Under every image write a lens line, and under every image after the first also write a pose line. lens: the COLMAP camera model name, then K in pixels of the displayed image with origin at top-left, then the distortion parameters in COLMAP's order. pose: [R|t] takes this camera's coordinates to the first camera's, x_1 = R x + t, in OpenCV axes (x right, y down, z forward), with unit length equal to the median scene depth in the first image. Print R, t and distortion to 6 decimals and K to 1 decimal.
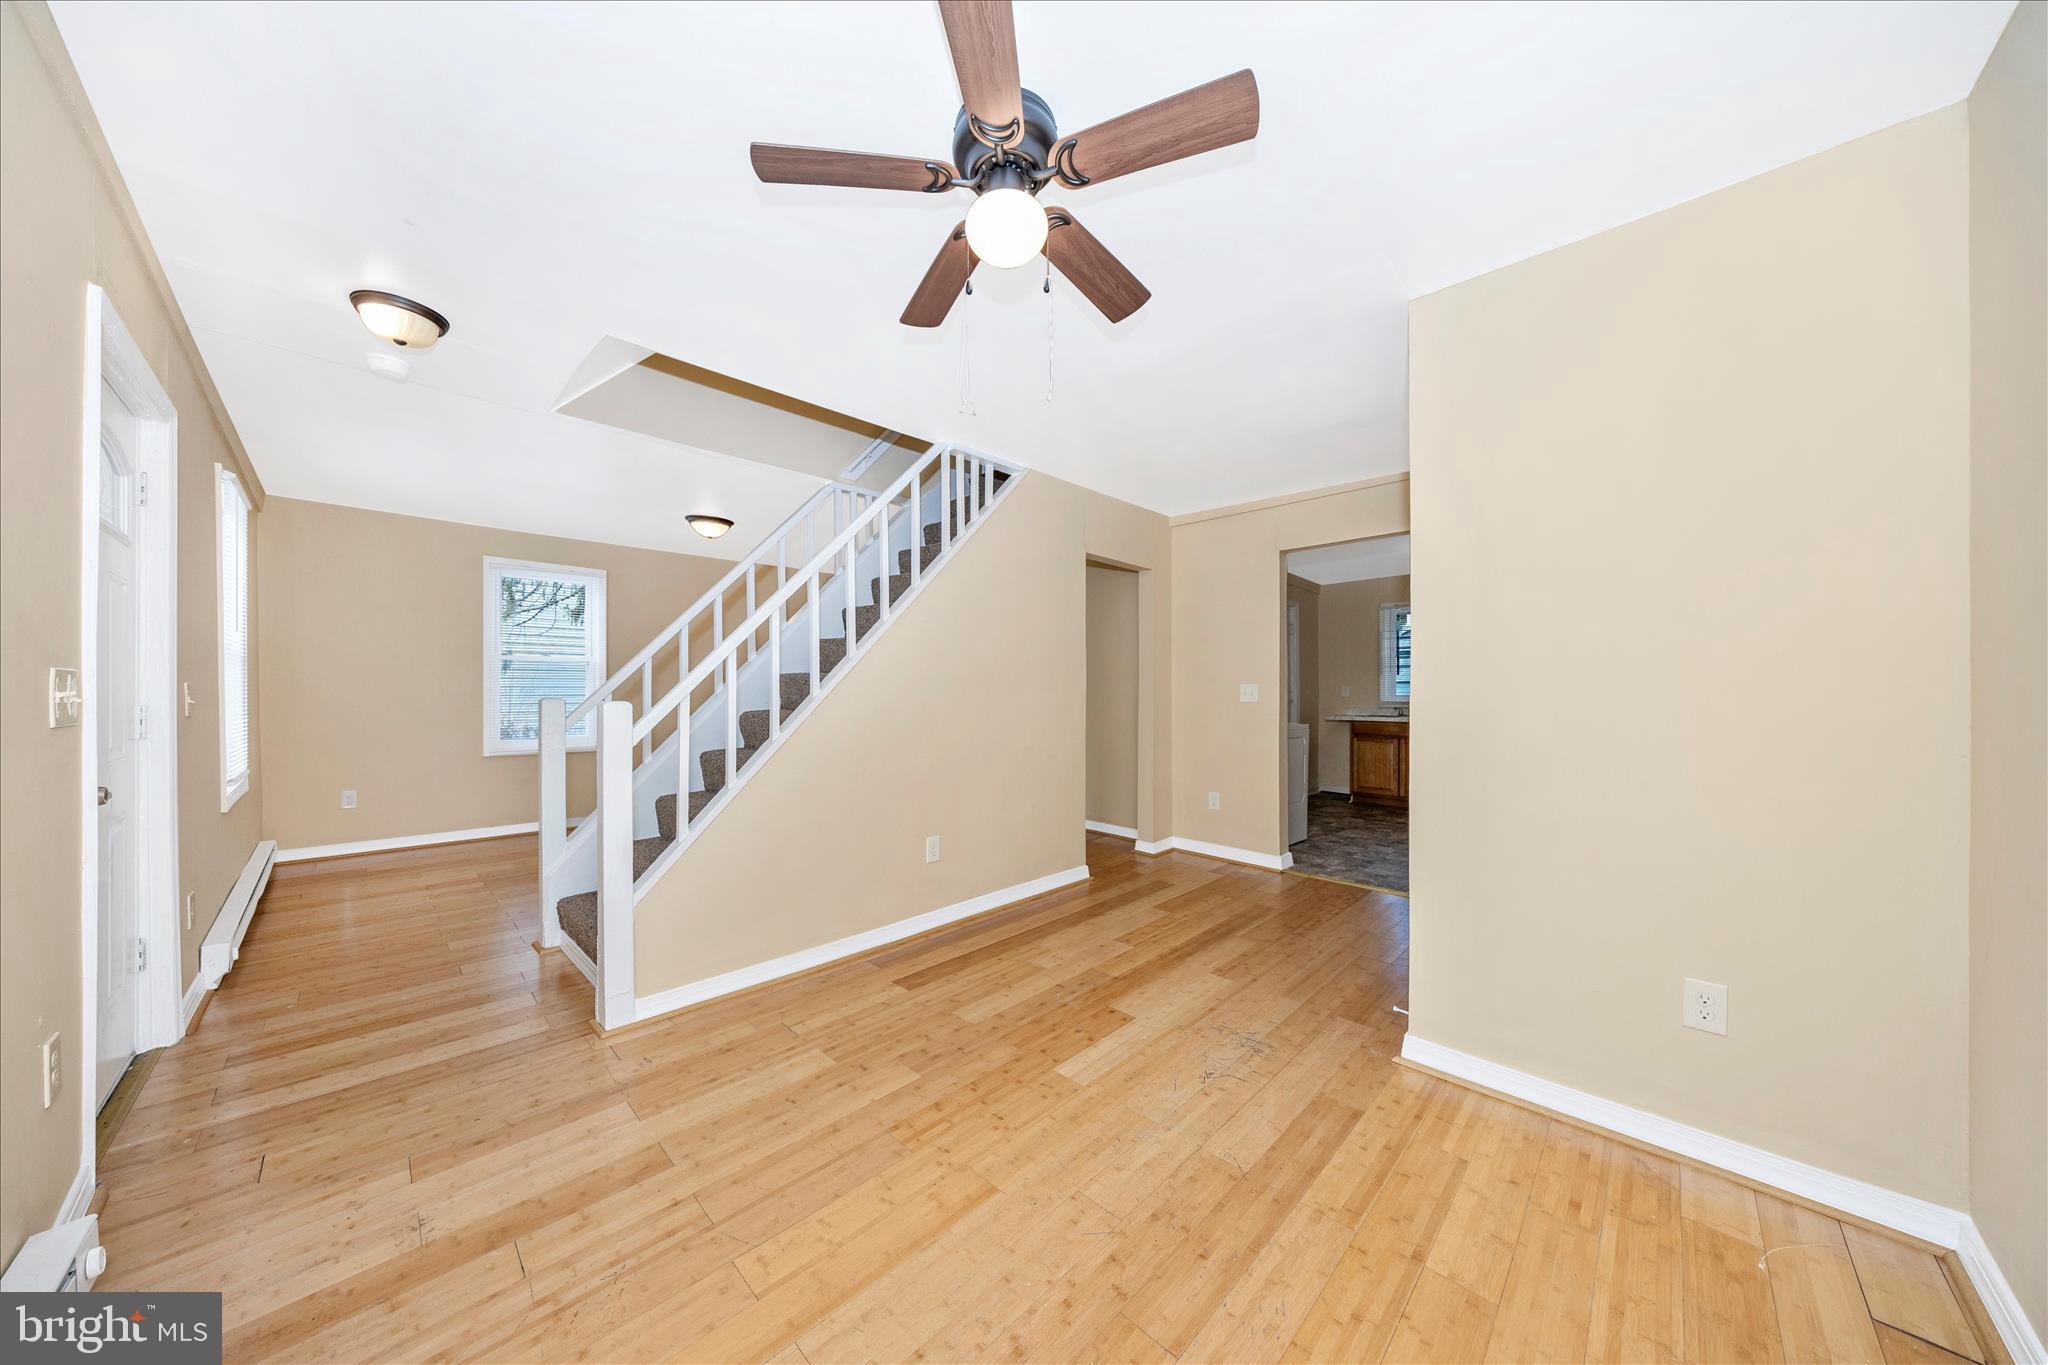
lens RADIAL K [[662.9, 0, 1024.0], [0, 662.9, 682.5], [0, 0, 1]] dist [-0.002981, -0.000165]
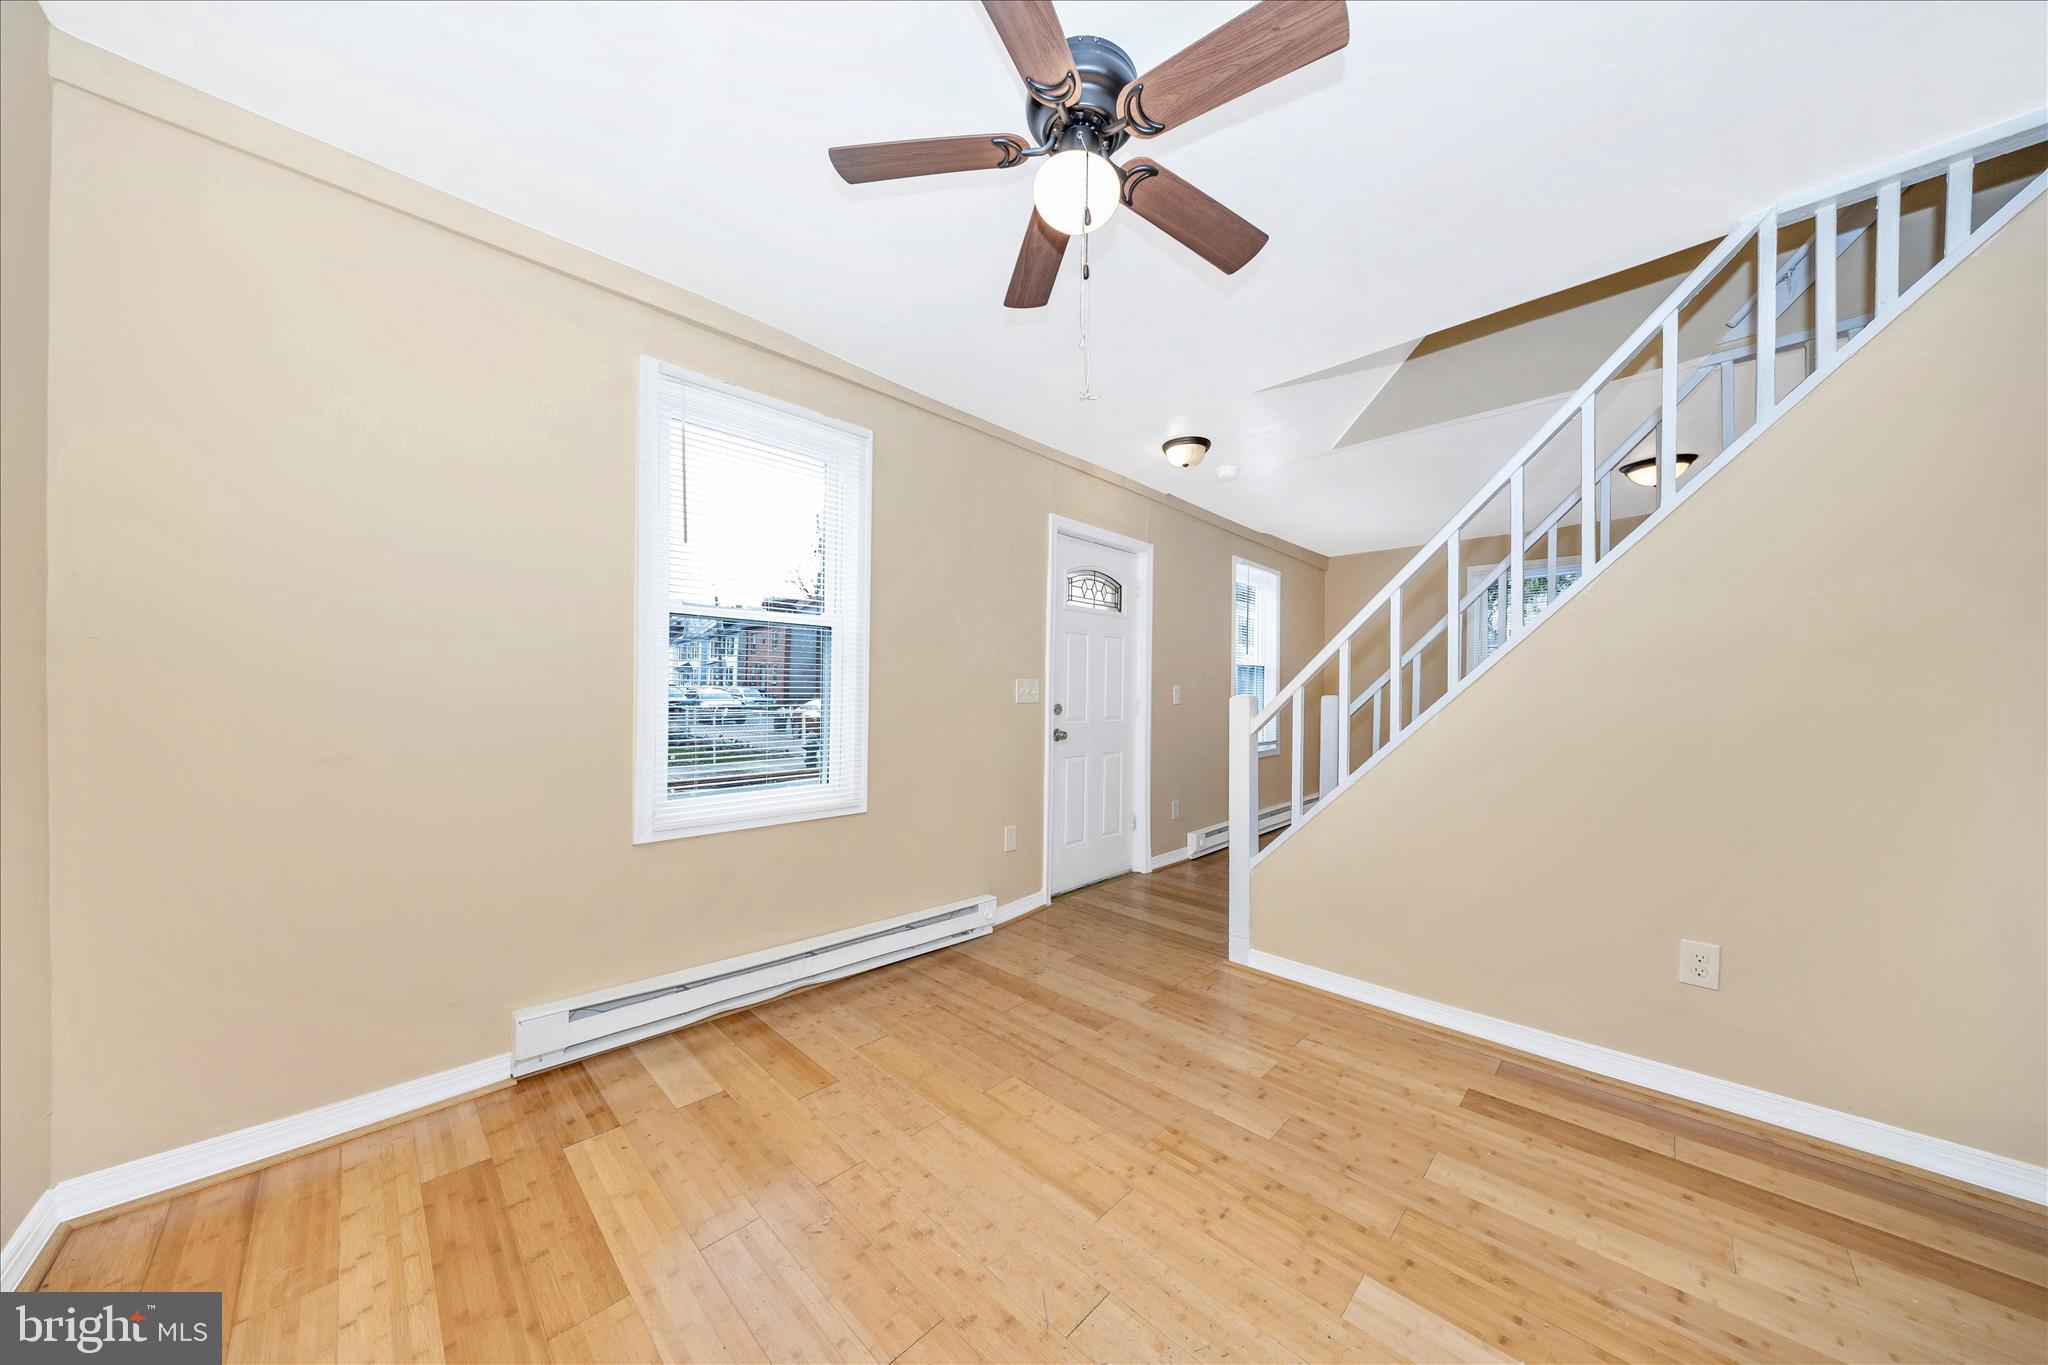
lens RADIAL K [[673.3, 0, 1032.5], [0, 673.3, 693.6], [0, 0, 1]] dist [-0.006446, -0.000130]
pose [[0.015860, 0.002888, -0.999870, 0.641941], [0.004943, 0.999983, 0.002966, 0.024607], [0.999862, -0.004990, 0.015845, 0.643265]]
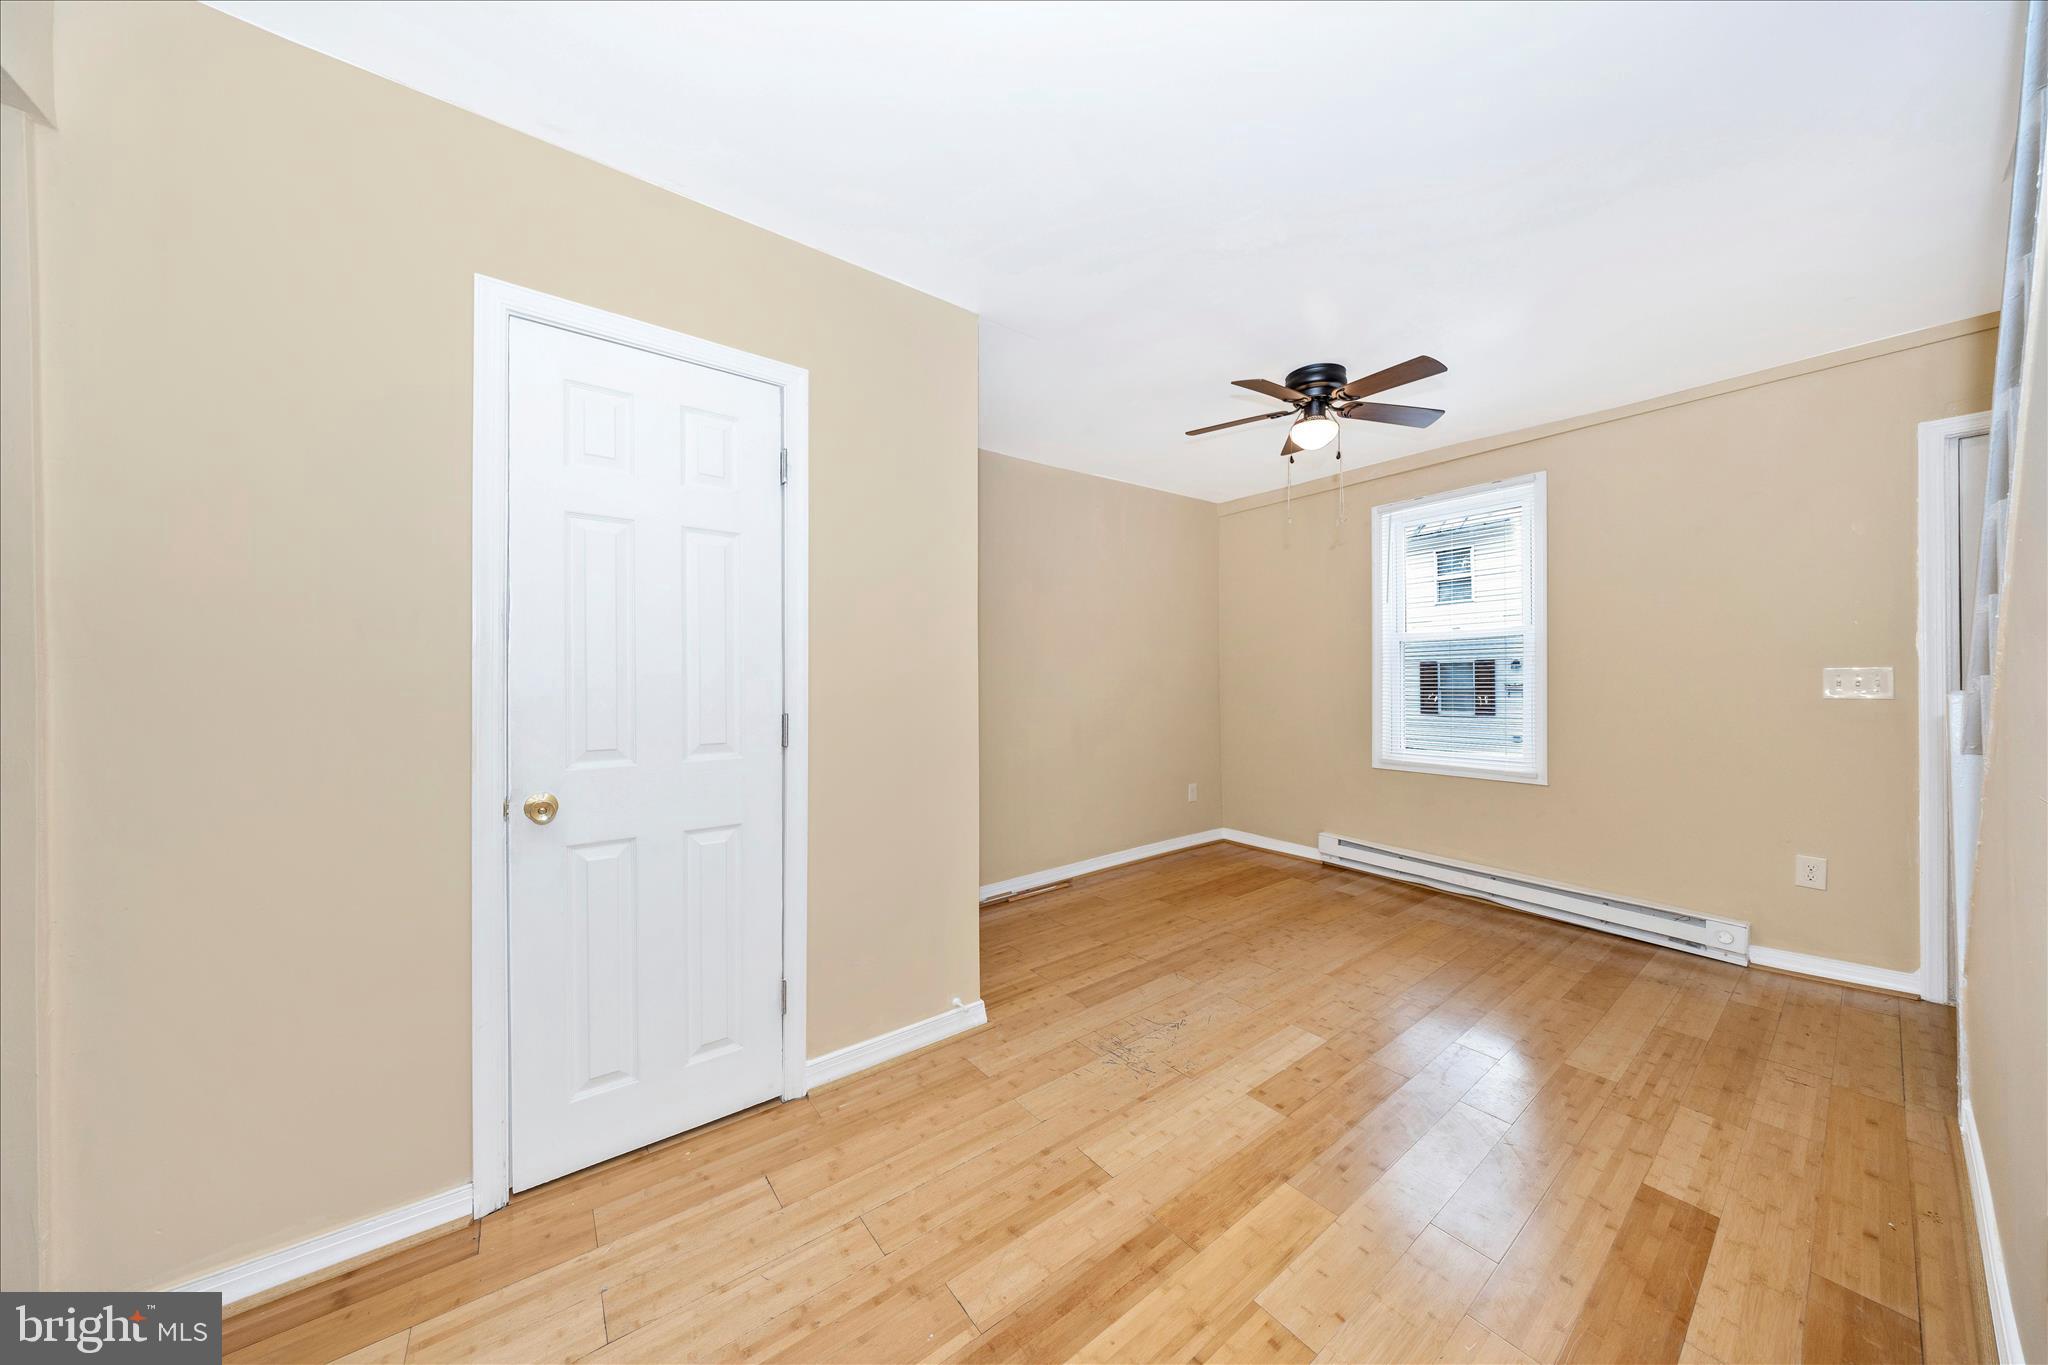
lens RADIAL K [[662.9, 0, 1024.0], [0, 662.9, 682.5], [0, 0, 1]] dist [-0.002981, -0.000165]
pose [[-0.990474, -0.001717, 0.137690, 0.356056], [-0.003266, 0.999934, -0.011030, 0.031083], [-0.137662, -0.011375, -0.990414, 2.005041]]
